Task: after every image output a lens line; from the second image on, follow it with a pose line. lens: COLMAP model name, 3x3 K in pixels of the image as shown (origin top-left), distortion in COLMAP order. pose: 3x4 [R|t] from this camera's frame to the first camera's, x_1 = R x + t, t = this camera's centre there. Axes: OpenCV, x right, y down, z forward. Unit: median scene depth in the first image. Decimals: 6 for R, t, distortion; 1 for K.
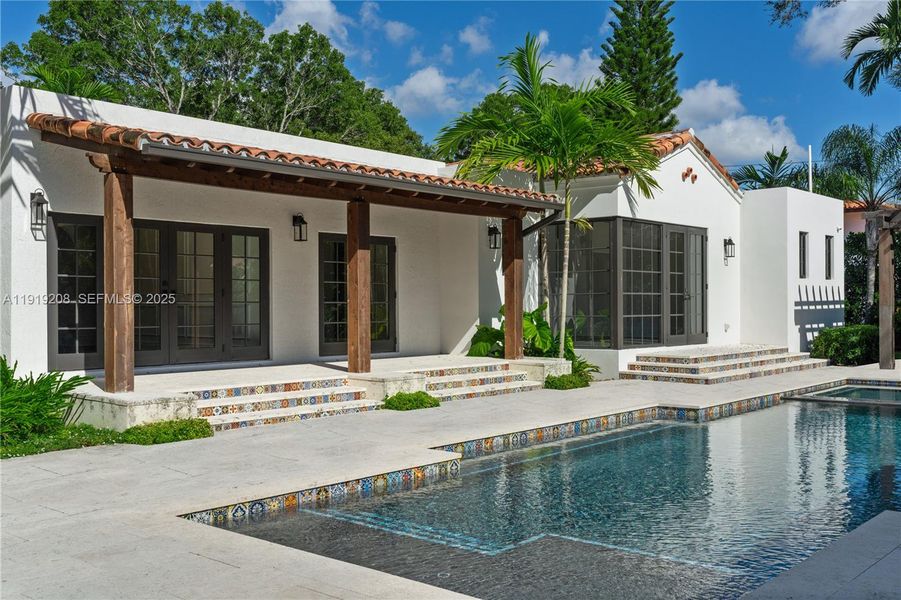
lens RADIAL K [[898.9, 0, 450.5], [0, 898.9, 300.0], [0, 0, 1]] dist [-0.000734, 0.011982]
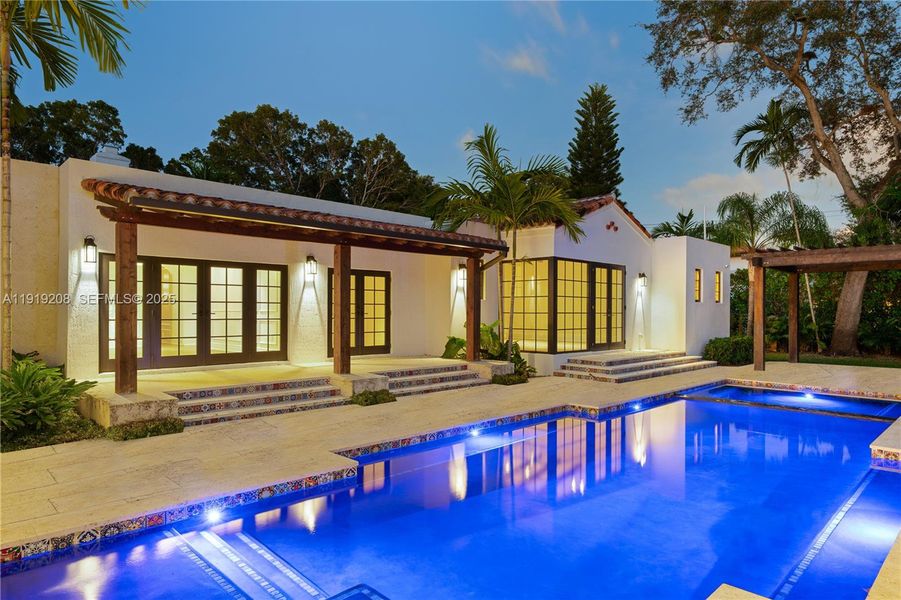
lens RADIAL K [[550.0, 0, 446.6], [0, 550.0, 311.5], [0, 0, 1]] dist [0.001207, 0.000098]
pose [[0.996902, 0.009227, -0.078110, 0.076716], [-0.008802, 0.999945, 0.005789, -0.011573], [0.078159, -0.005084, 0.996928, 0.133091]]
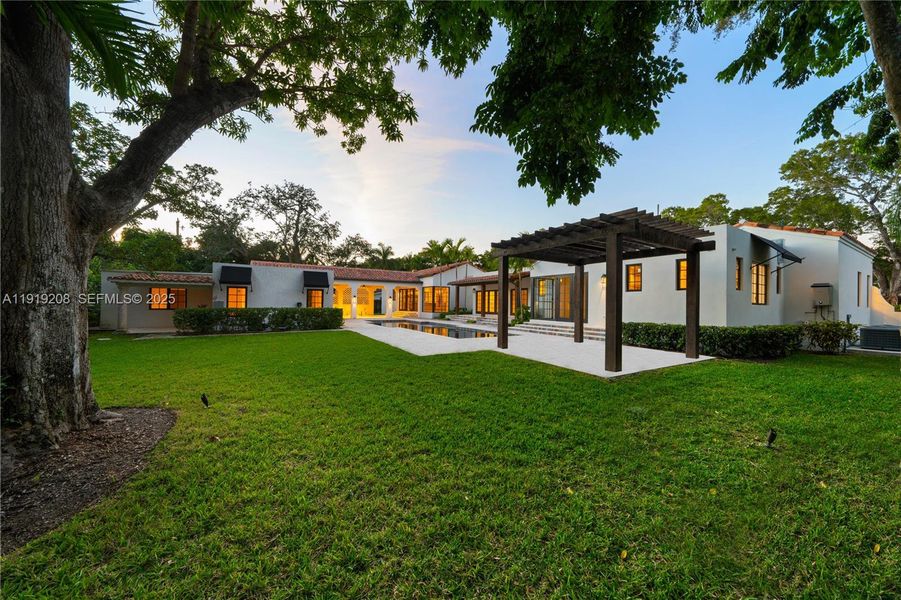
lens RADIAL K [[306.9, 0, 448.0], [0, 306.9, 300.4], [0, 0, 1]] dist [-0.000480, -0.000022]
pose [[-0.312847, -0.010881, -0.949741, 1.116867], [-0.007753, 0.999930, -0.008903, 0.000374], [0.949772, 0.004578, -0.312910, 0.908666]]
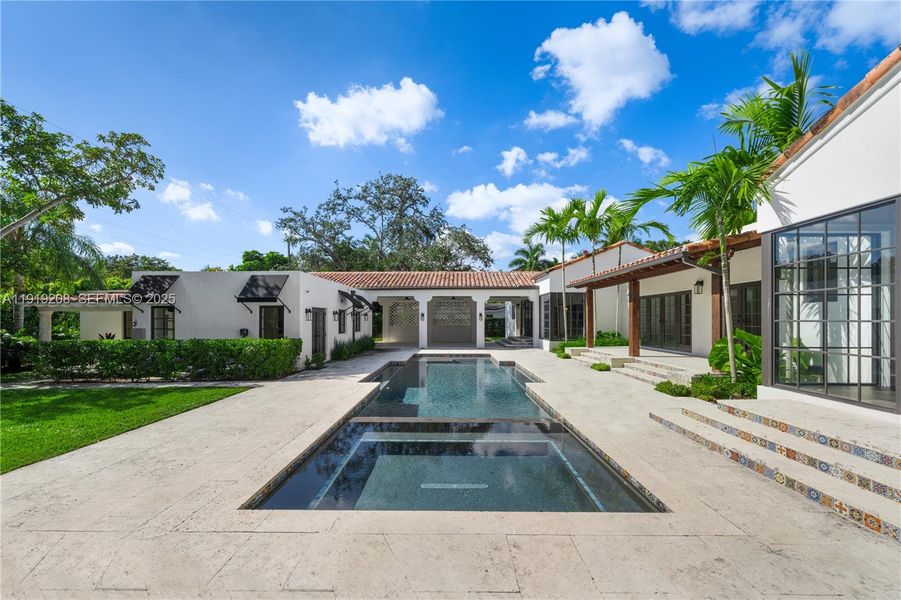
lens RADIAL K [[354.2, 0, 449.9], [0, 354.2, 320.4], [0, 0, 1]] dist [0.000110, 0.000018]
pose [[-0.764540, 0.005190, -0.644556, 0.539819], [0.007995, 0.999967, -0.001431, -0.008934], [0.644527, -0.006247, -0.764556, 0.916359]]
